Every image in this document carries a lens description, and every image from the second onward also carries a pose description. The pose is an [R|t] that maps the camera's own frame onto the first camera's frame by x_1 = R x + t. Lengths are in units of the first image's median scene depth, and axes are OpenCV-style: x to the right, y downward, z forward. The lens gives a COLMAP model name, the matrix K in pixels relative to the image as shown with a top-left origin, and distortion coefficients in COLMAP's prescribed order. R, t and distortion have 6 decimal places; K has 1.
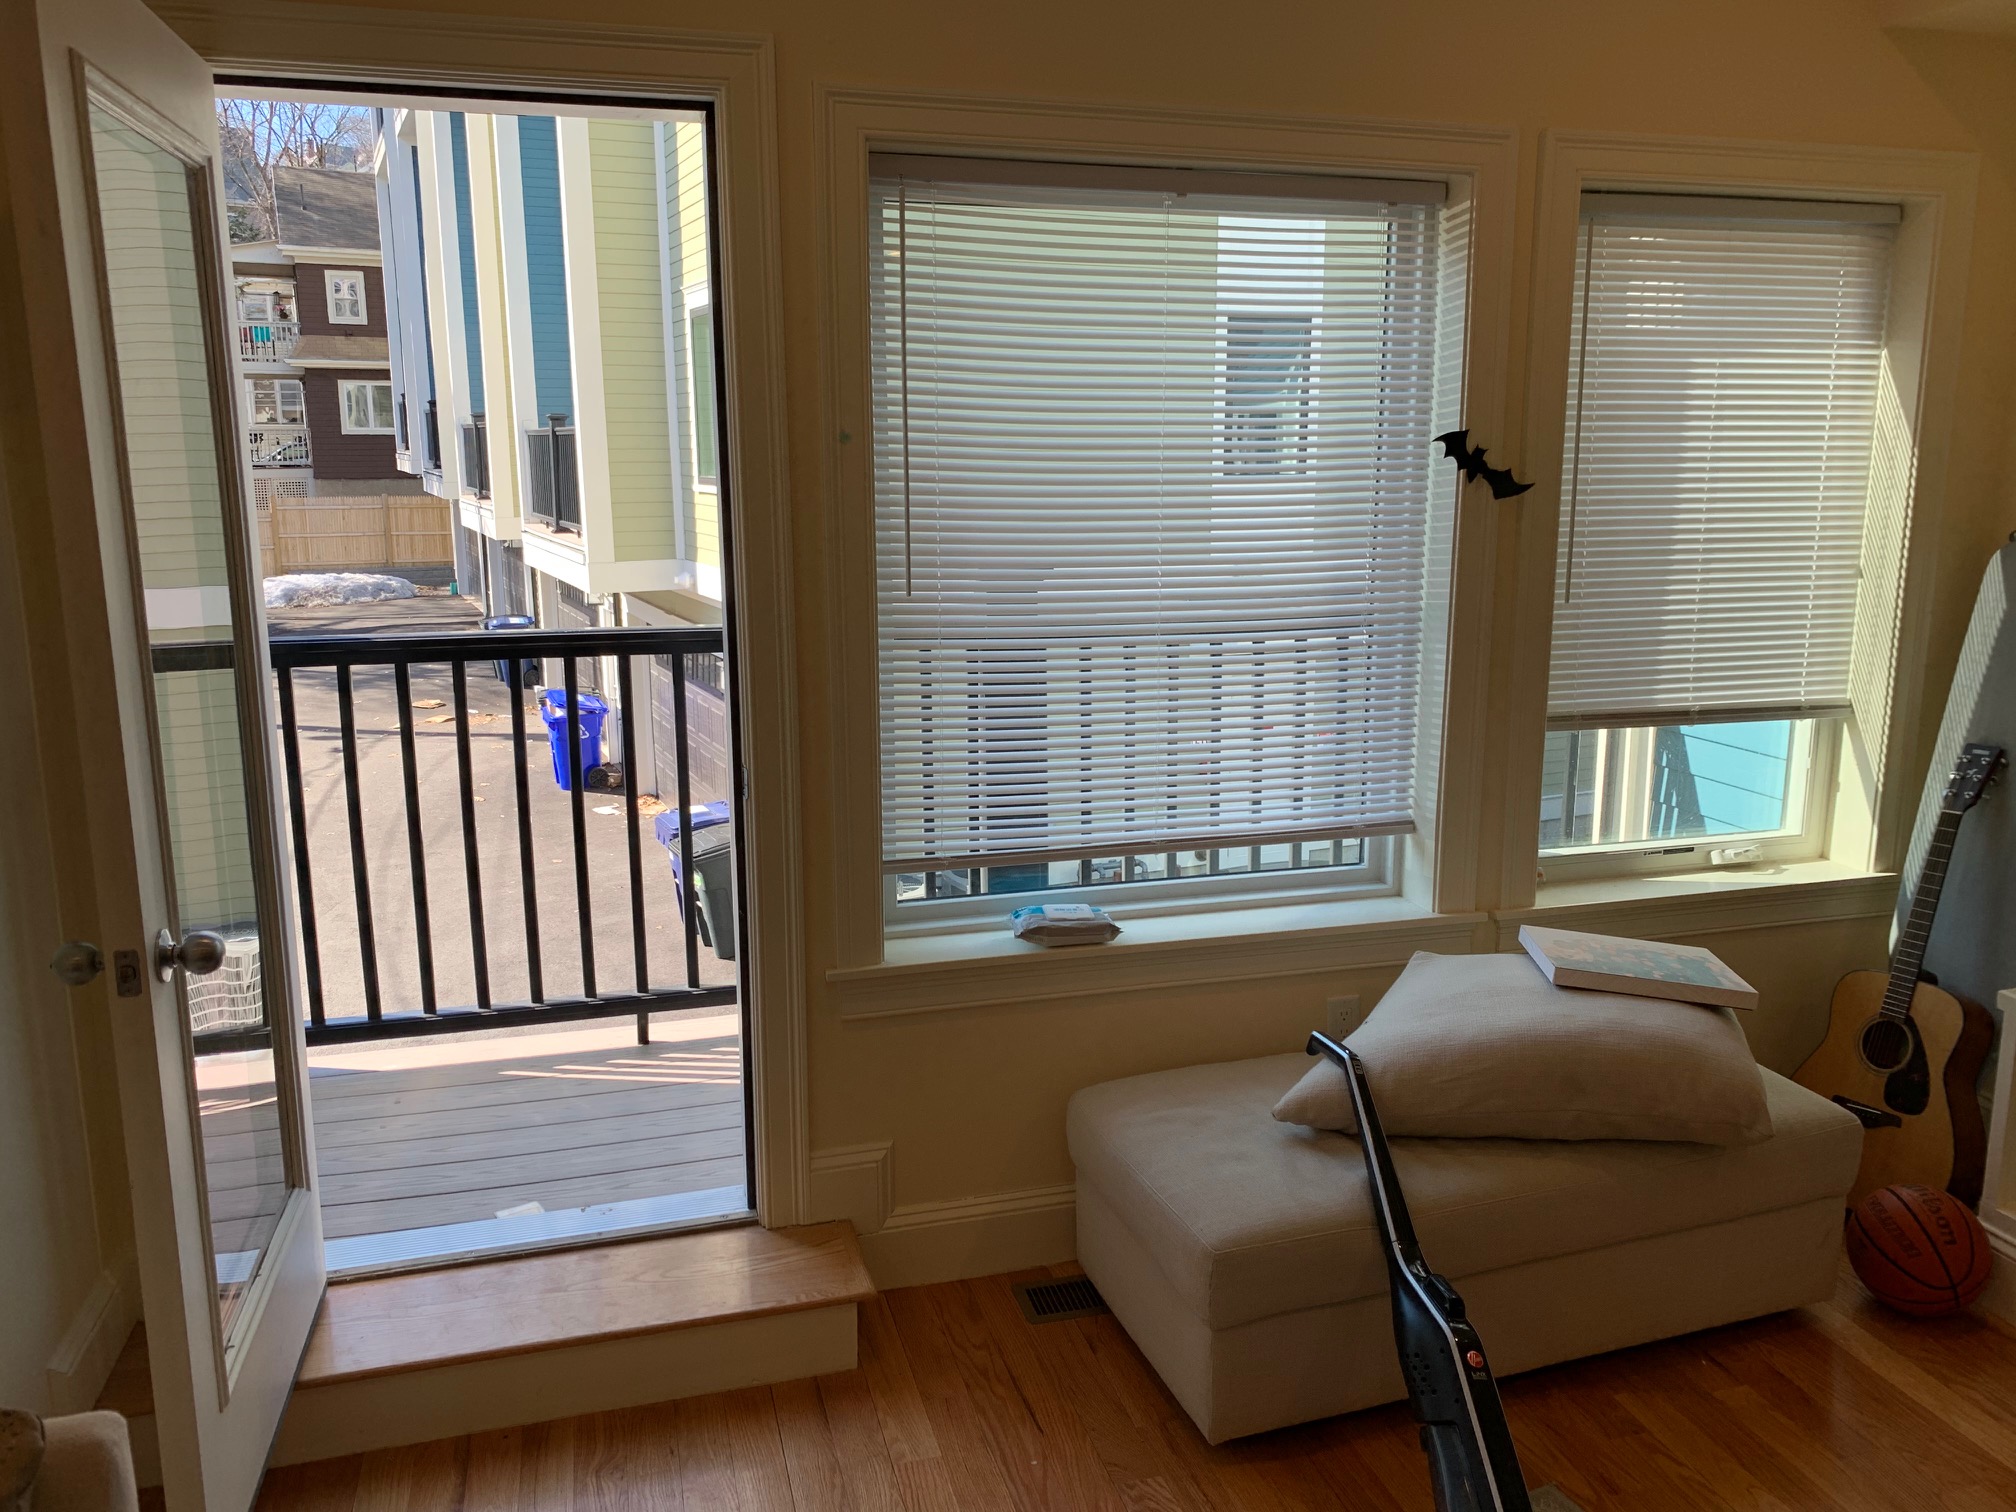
lens RADIAL K [[1523.5, 0, 1020.6], [0, 1523.5, 764.1], [0, 0, 1]] dist [0.005868, -0.002955]
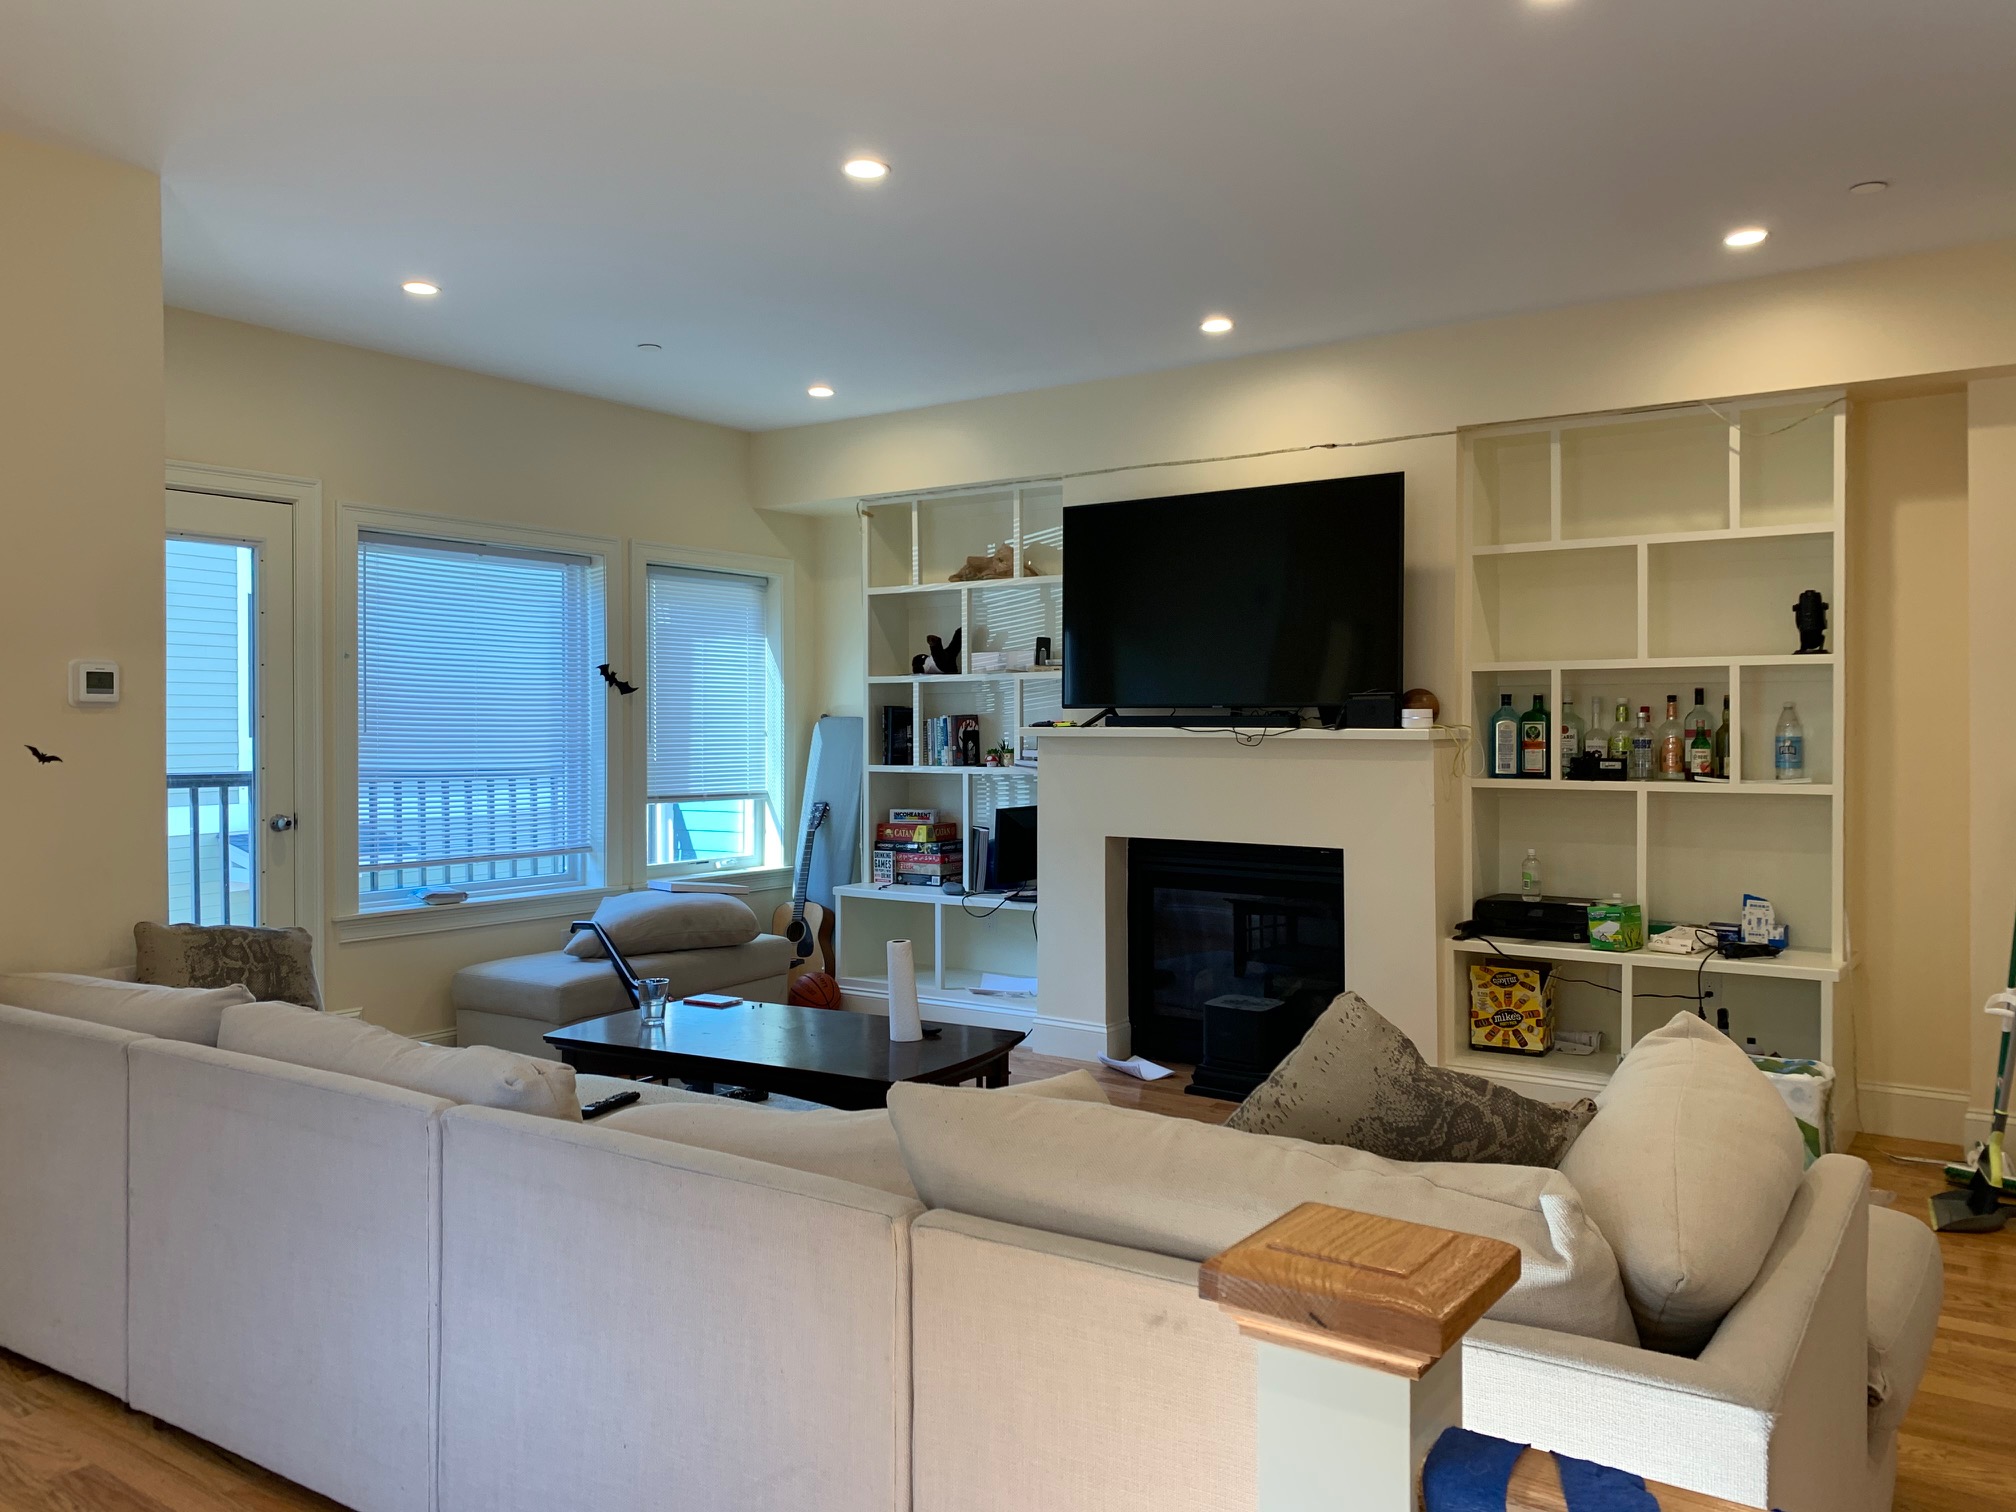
lens RADIAL K [[1523.5, 0, 1014.6], [0, 1523.5, 750.5], [0, 0, 1]] dist [0.005868, -0.002955]
pose [[0.776500, -0.001301, 0.630116, -0.629319], [0.116359, 0.983096, -0.141361, 0.280748], [-0.619281, 0.183086, 0.763525, -1.016667]]
